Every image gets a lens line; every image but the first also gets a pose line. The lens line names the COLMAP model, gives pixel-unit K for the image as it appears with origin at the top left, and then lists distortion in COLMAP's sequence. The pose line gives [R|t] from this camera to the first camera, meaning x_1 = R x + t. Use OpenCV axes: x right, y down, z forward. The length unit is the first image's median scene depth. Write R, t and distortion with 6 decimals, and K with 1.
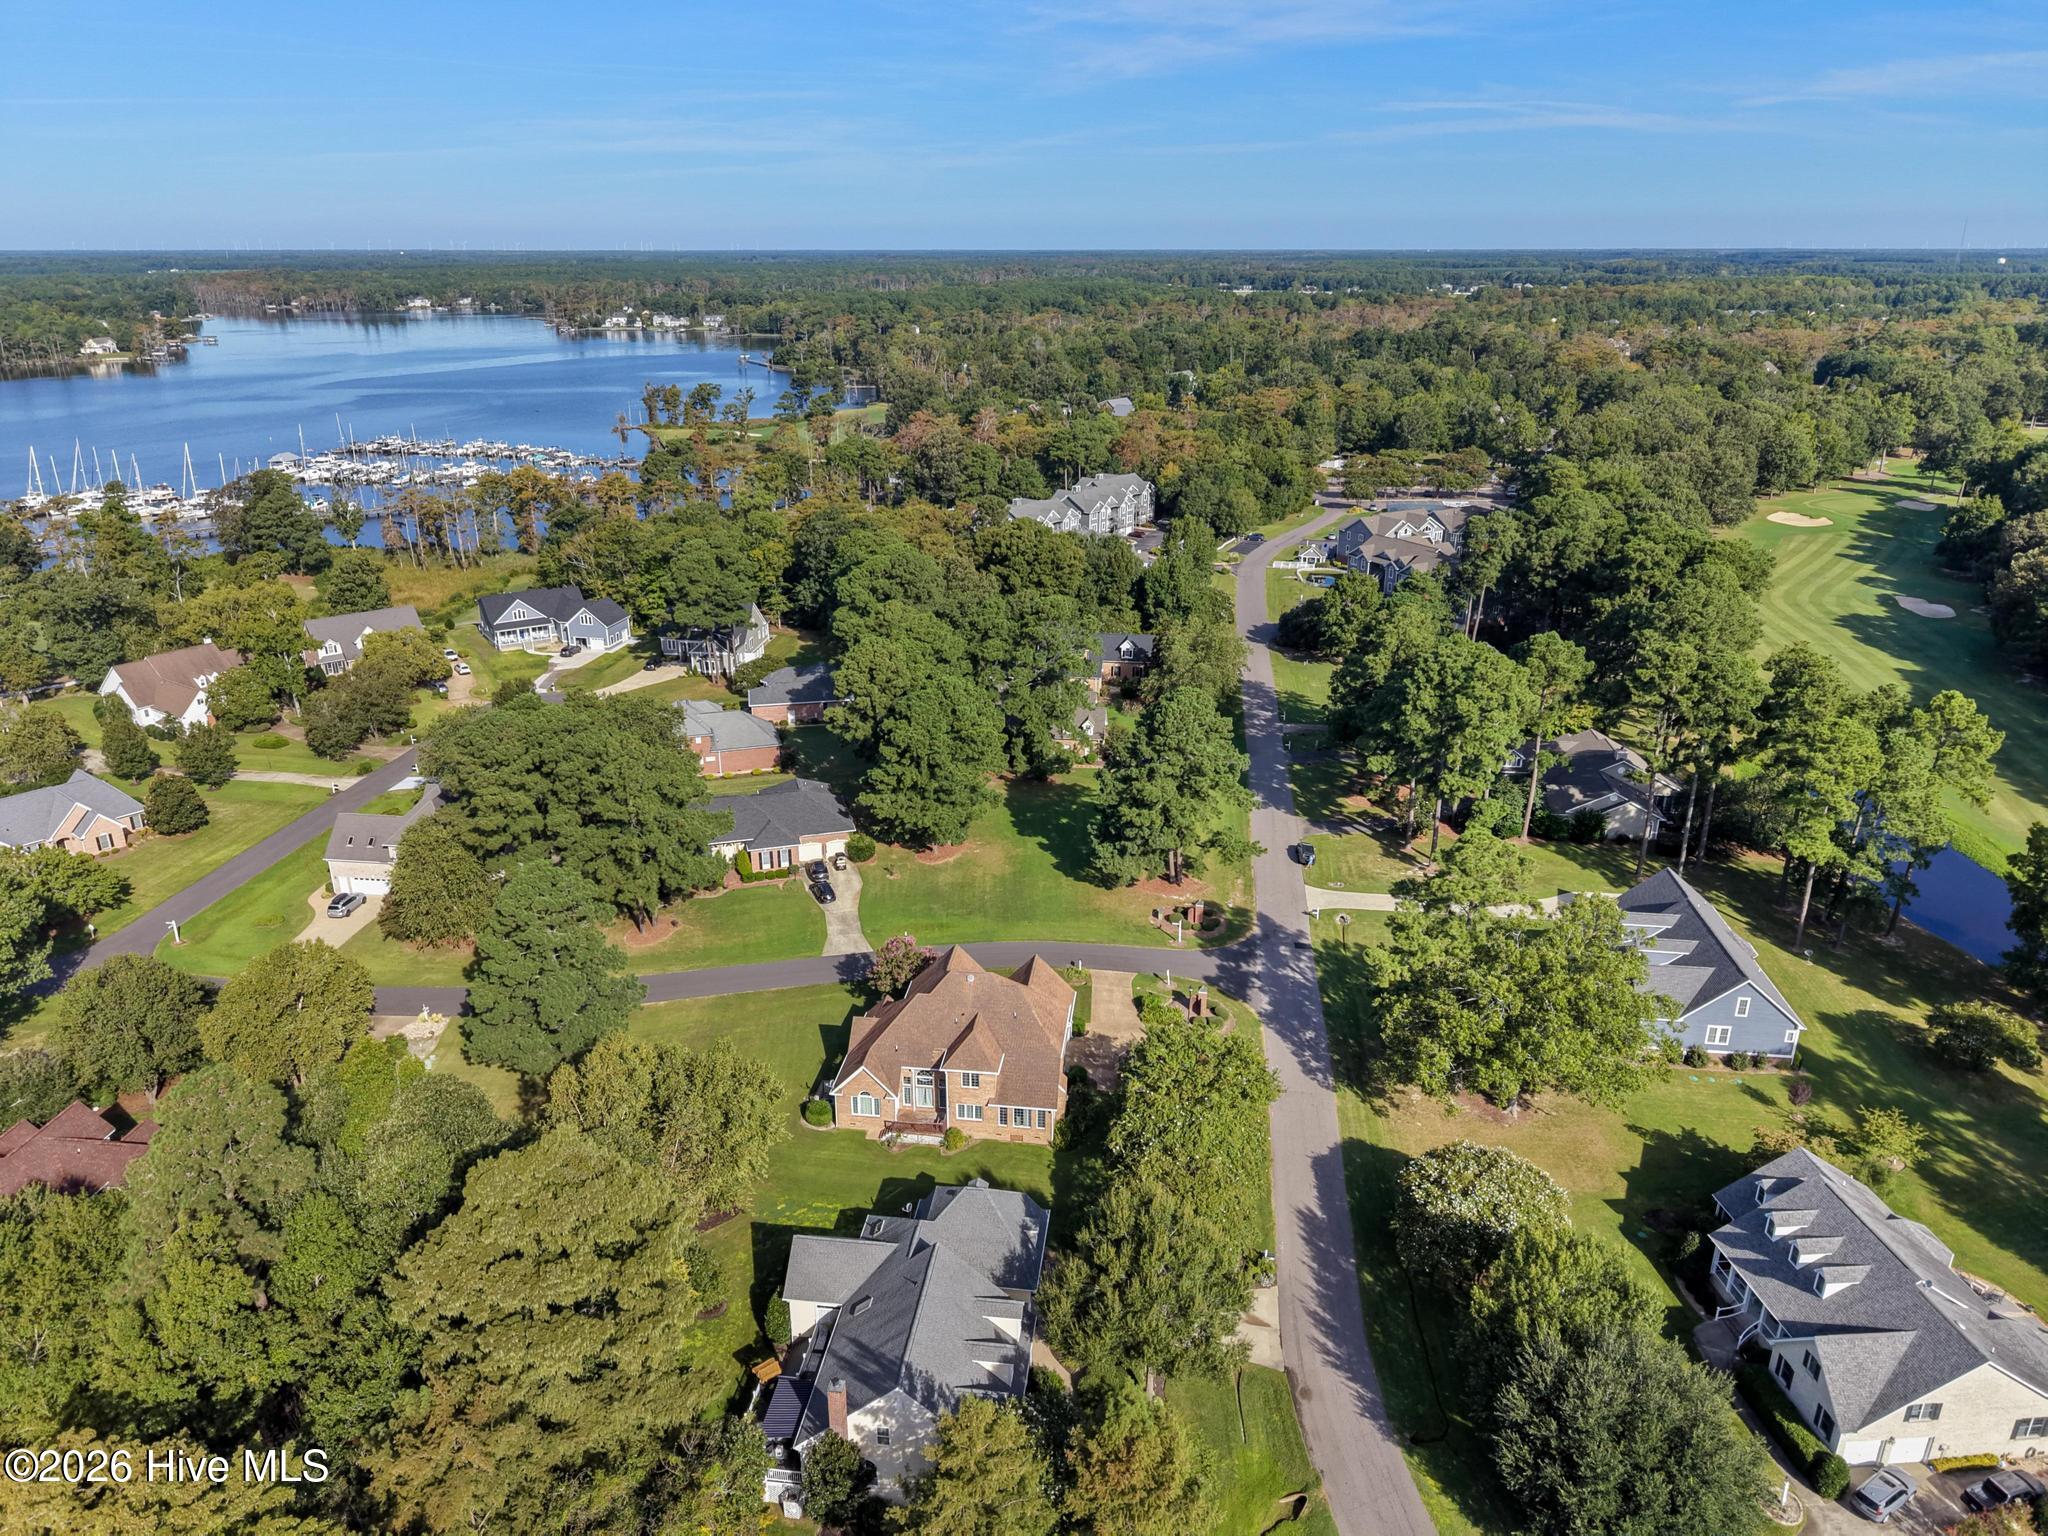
lens RADIAL K [[1415.3, 0, 1020.6], [0, 1415.3, 760.6], [0, 0, 1]] dist [0.013858, -0.015572]
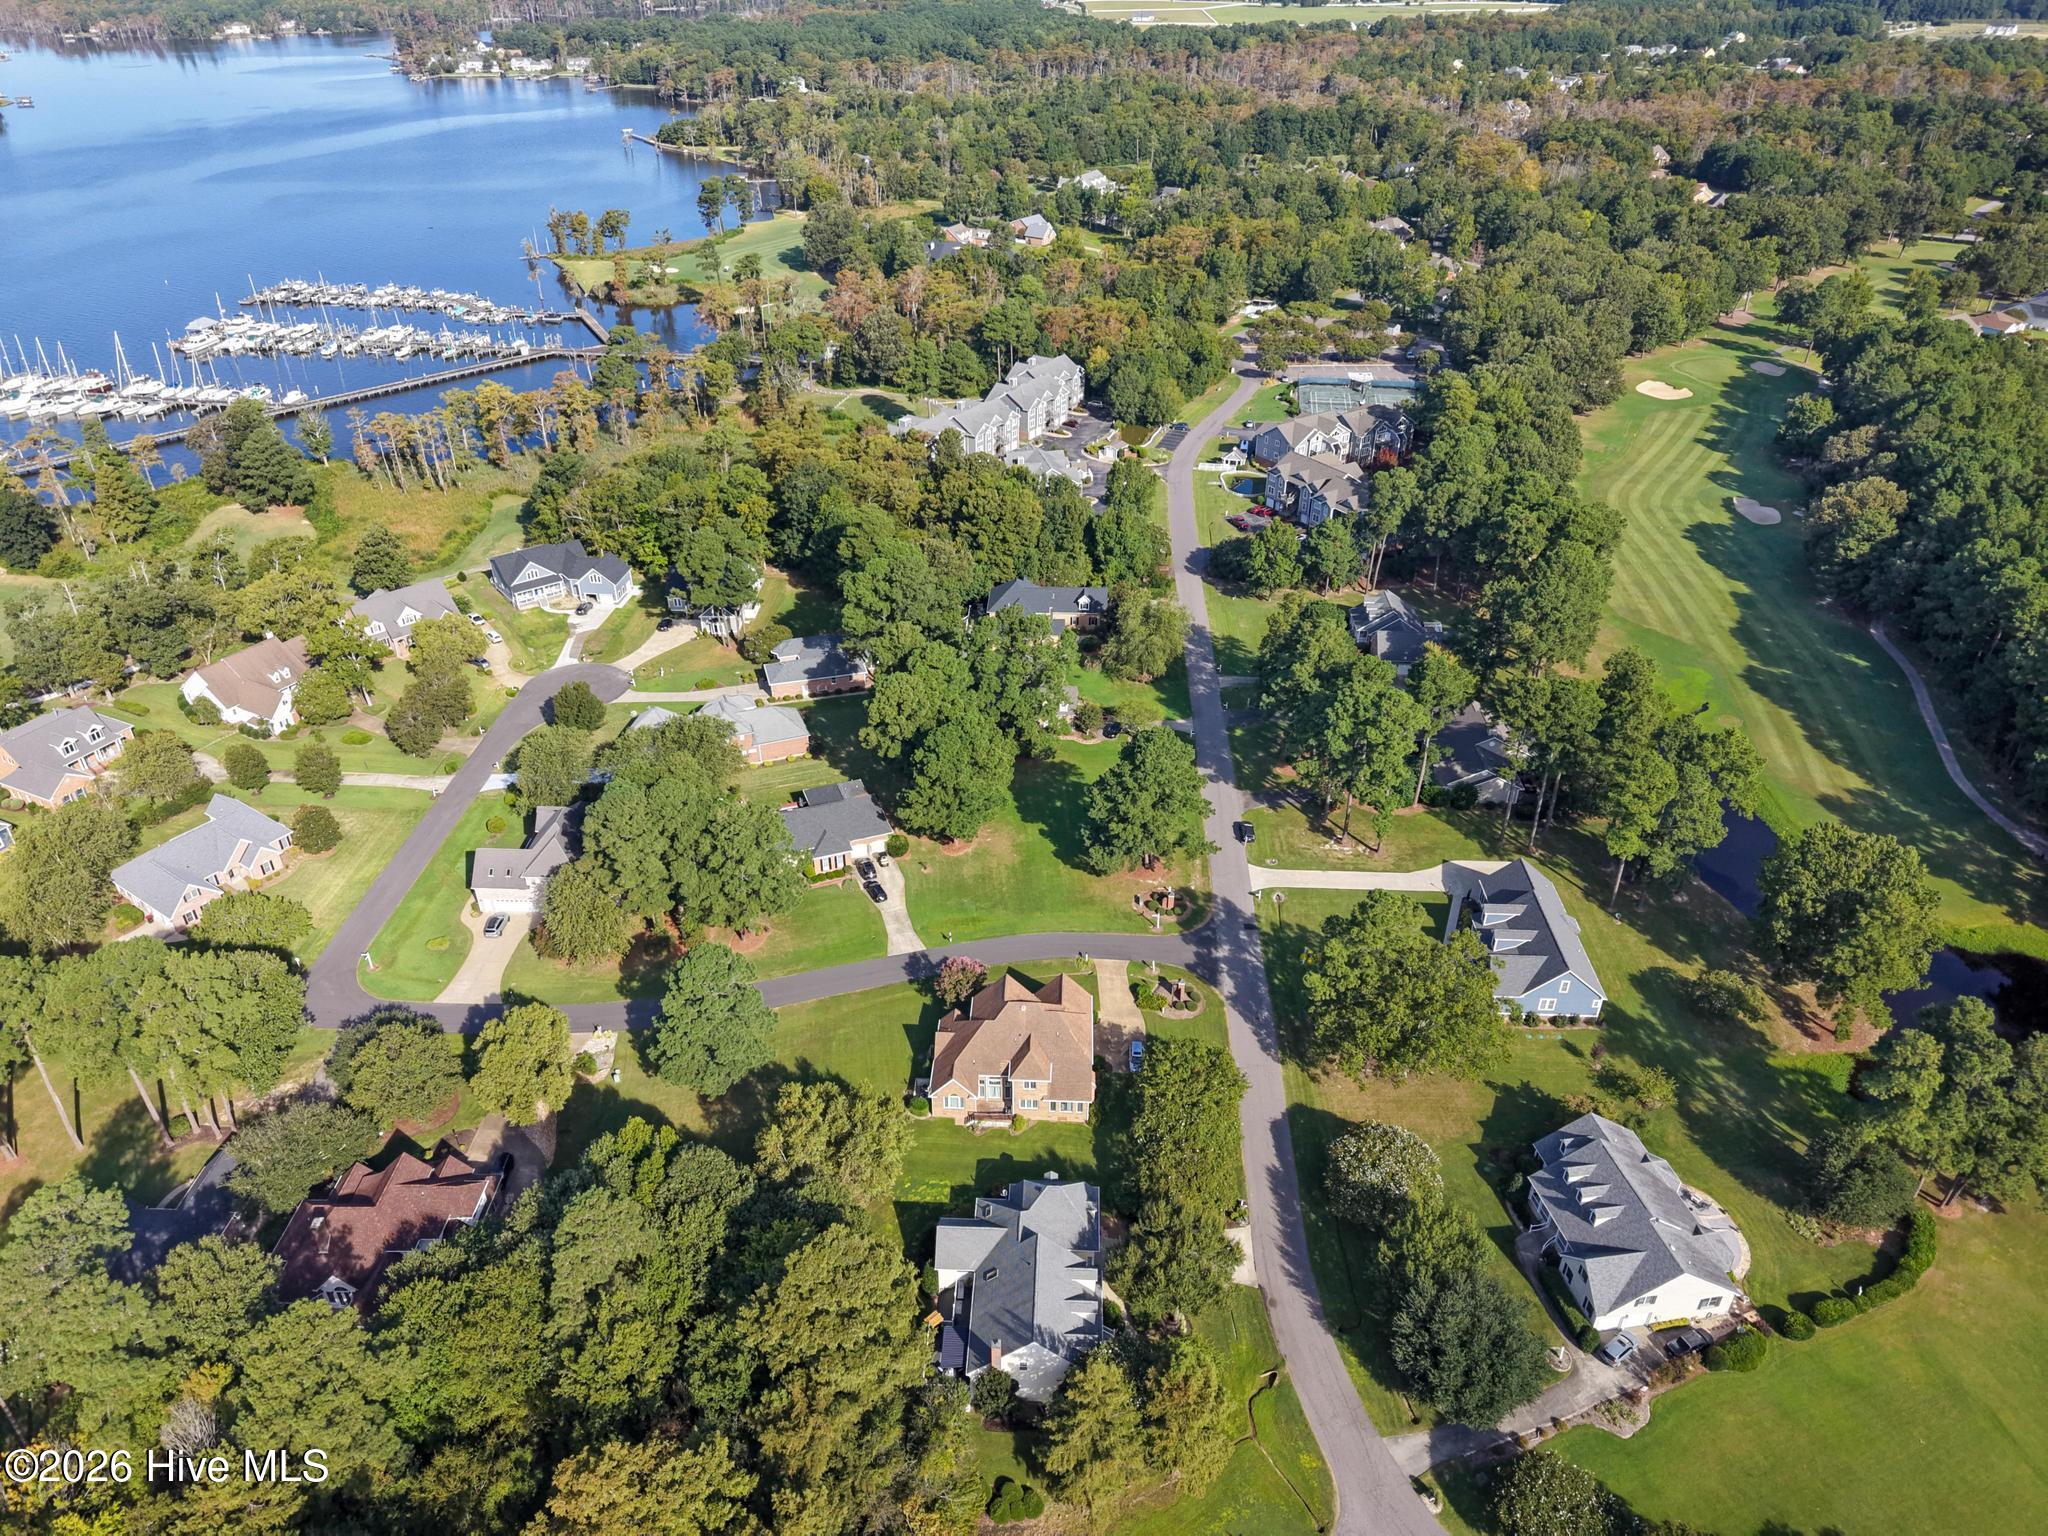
lens RADIAL K [[1415.3, 0, 1025.7], [0, 1415.3, 771.8], [0, 0, 1]] dist [0.013858, -0.015572]
pose [[0.996453, -0.046359, 0.070236, -0.083373], [0.031664, 0.979795, 0.197480, -0.240681], [-0.077972, -0.194556, 0.977788, -0.214594]]
